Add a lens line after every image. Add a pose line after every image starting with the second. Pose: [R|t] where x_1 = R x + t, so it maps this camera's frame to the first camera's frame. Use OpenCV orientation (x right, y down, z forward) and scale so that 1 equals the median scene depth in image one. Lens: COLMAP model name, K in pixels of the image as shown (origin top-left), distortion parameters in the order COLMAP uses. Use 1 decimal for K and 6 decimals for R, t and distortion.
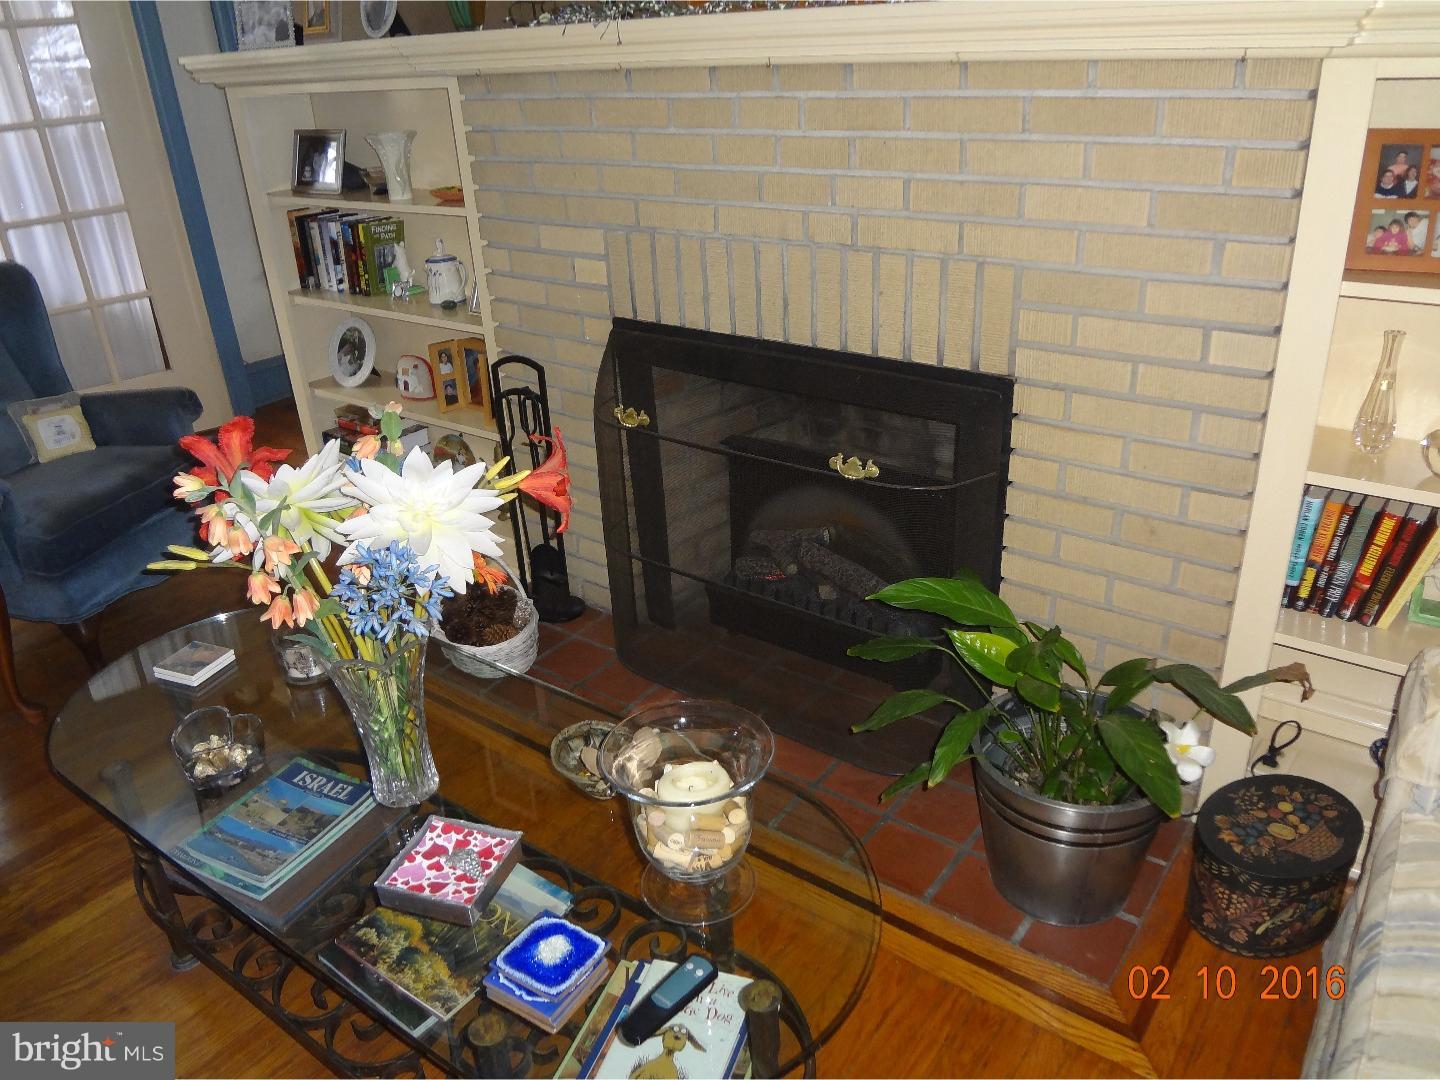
lens RADIAL K [[1076.7, 0, 715.6], [0, 1076.7, 536.2], [0, 0, 1]] dist [-0.040535, 0.001505]
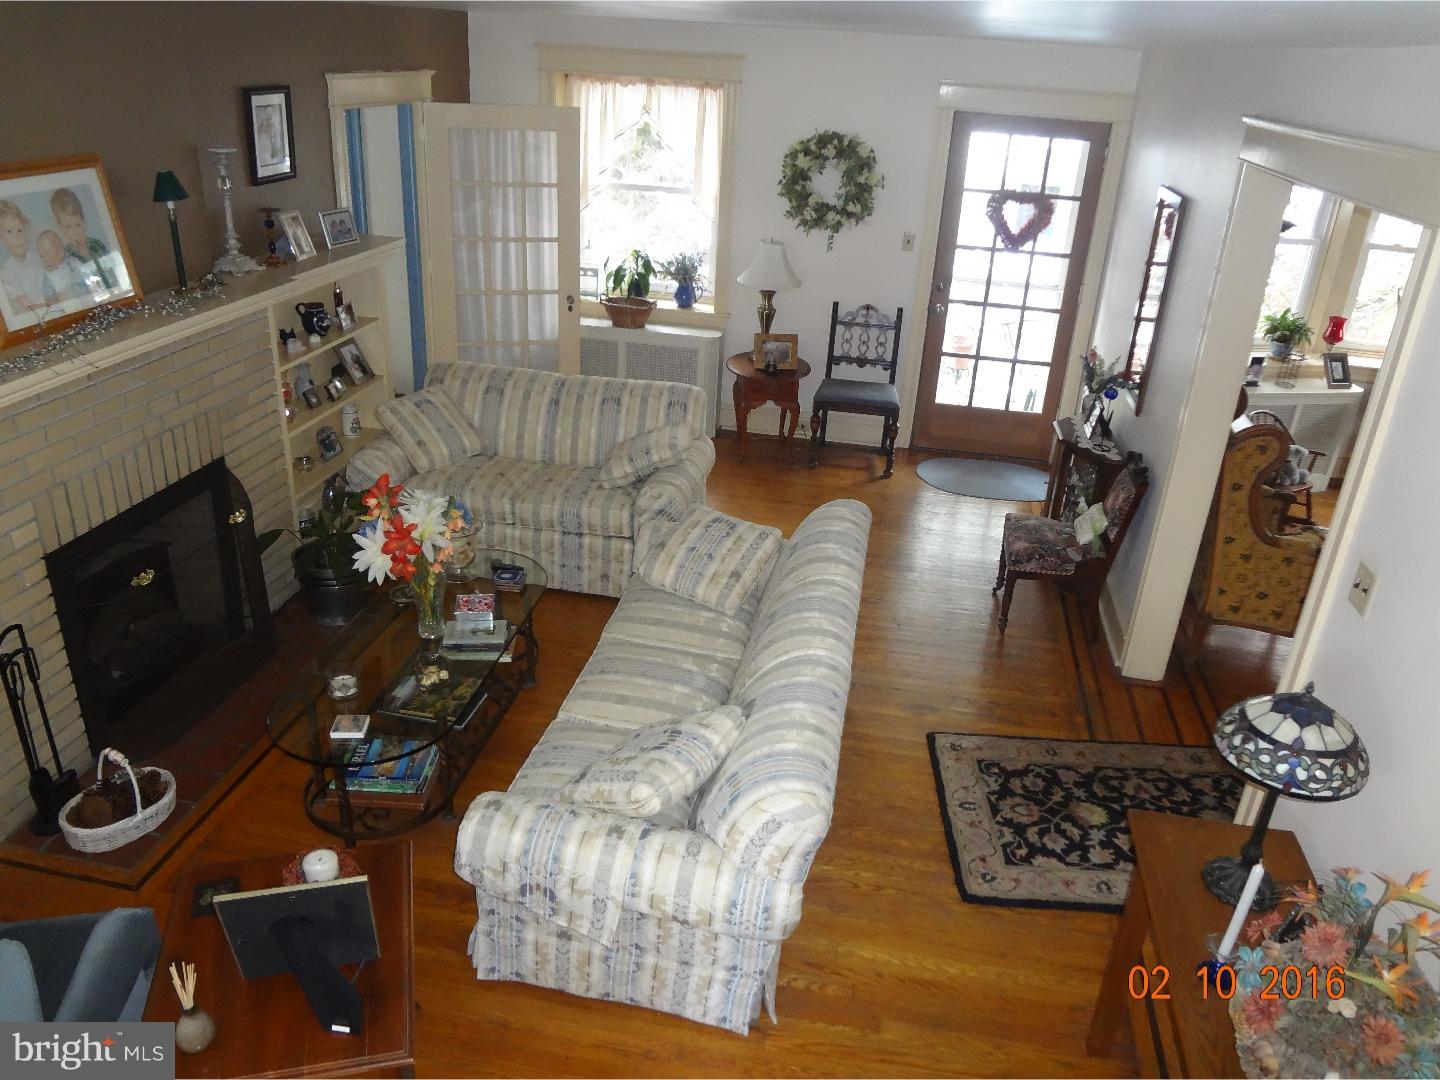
lens RADIAL K [[1076.7, 0, 719.9], [0, 1076.7, 549.6], [0, 0, 1]] dist [-0.040535, 0.001505]
pose [[-0.464483, -0.339437, 0.817947, -1.723729], [0.367956, 0.766154, 0.526893, -0.649144], [-0.805521, 0.545702, -0.230968, 0.642728]]
